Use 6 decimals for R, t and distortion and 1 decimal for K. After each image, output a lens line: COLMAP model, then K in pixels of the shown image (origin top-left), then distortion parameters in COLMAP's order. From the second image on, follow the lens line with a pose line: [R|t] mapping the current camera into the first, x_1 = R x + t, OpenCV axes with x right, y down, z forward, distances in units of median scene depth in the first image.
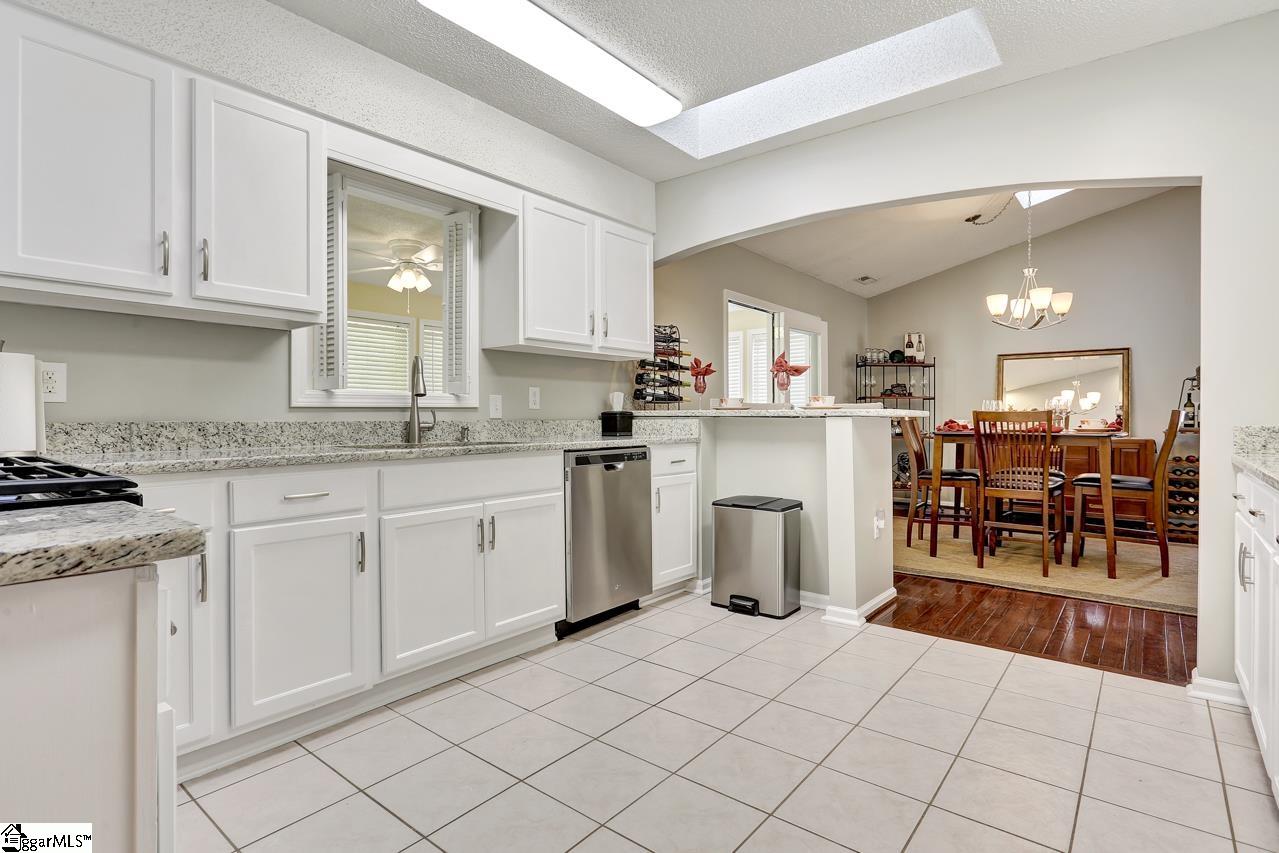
lens RADIAL K [[635.2, 0, 629.5], [0, 635.2, 416.4], [0, 0, 1]] dist [-0.006681, 0.004432]
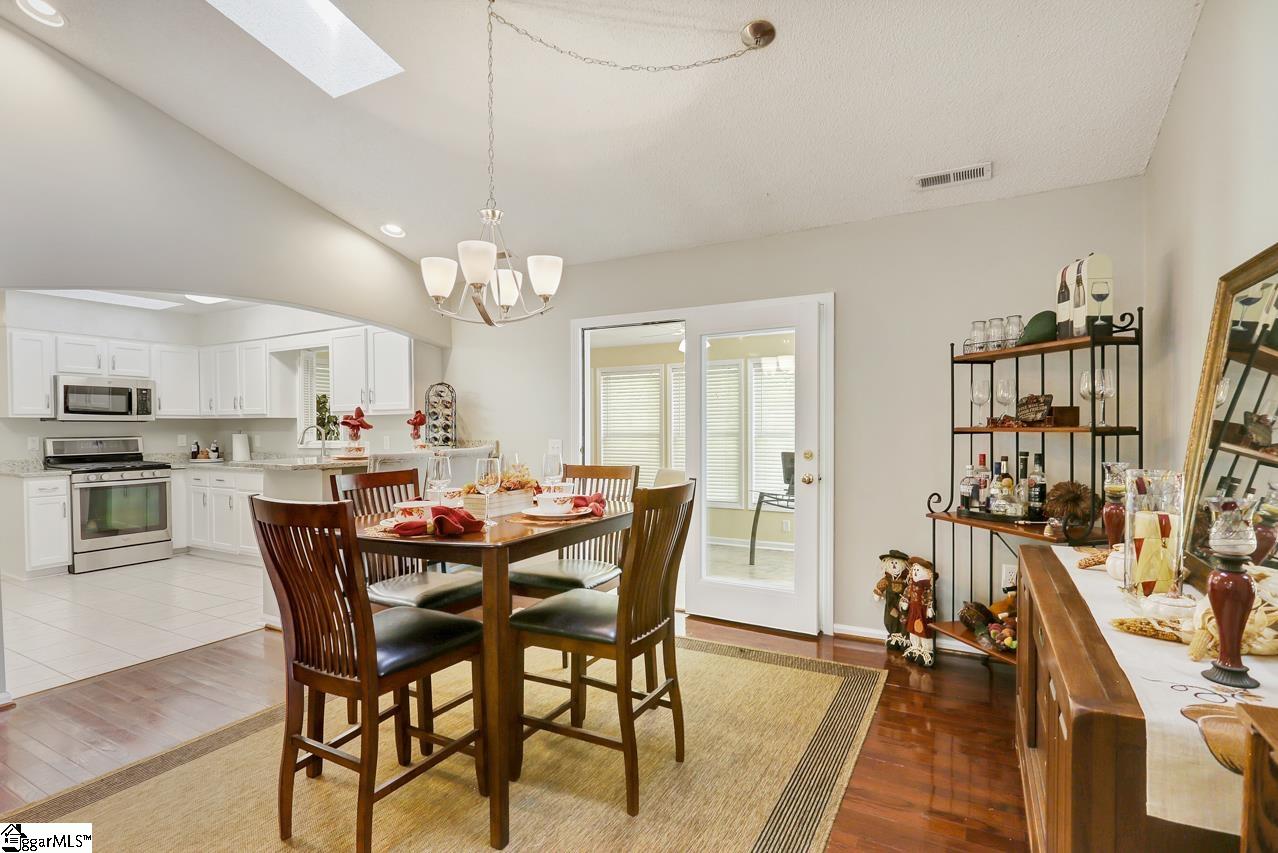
lens RADIAL K [[634.7, 0, 621.2], [0, 634.7, 439.4], [0, 0, 1]] dist [-0.006681, 0.004432]
pose [[0.169543, 0.018980, -0.985340, 1.887484], [0.007704, 0.999758, 0.020583, -0.080287], [0.985493, -0.011081, 0.169356, 1.608422]]
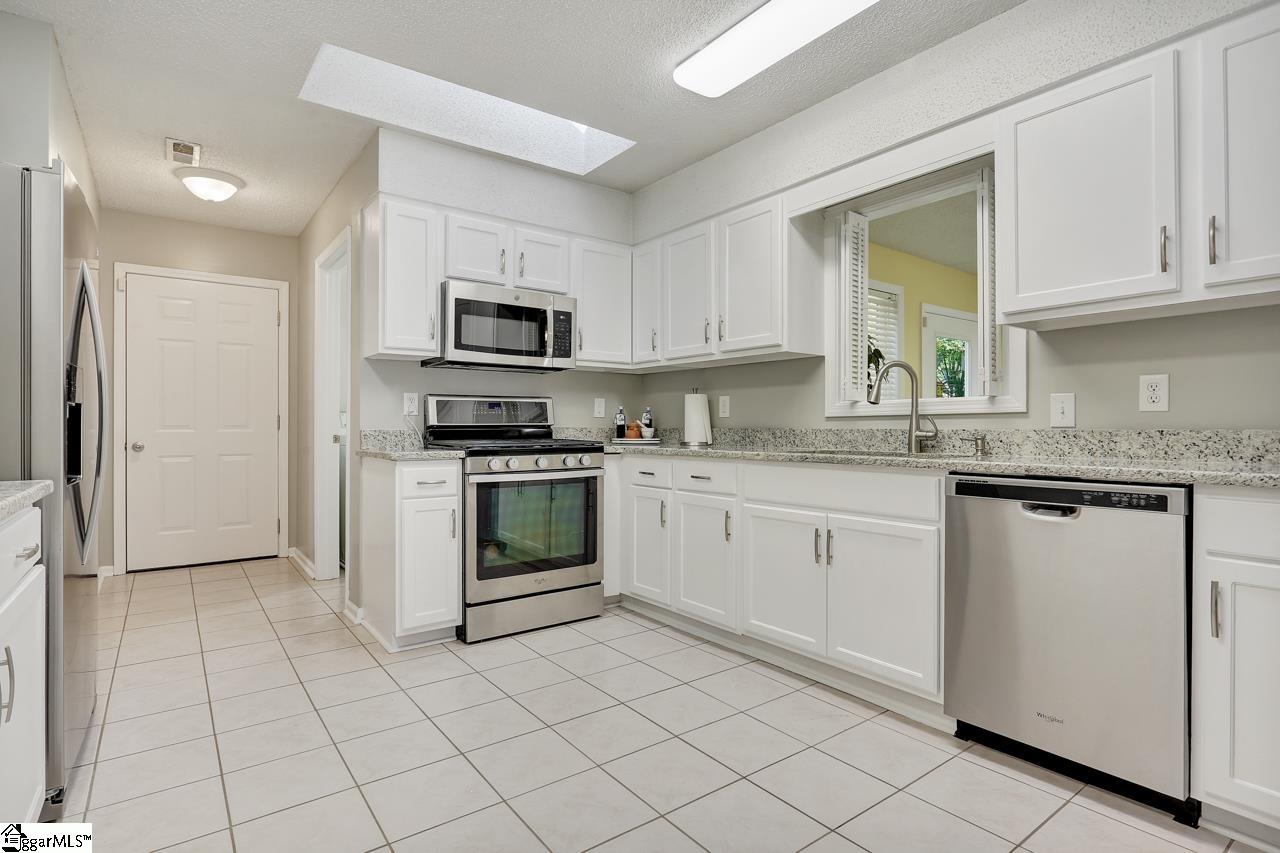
lens RADIAL K [[635.7, 0, 632.2], [0, 635.7, 422.2], [0, 0, 1]] dist [-0.006681, 0.004432]
pose [[-0.244312, -0.003833, -0.969689, 0.672052], [0.003620, 0.999982, -0.004865, 0.000130], [0.969690, -0.004699, -0.244293, 0.820034]]
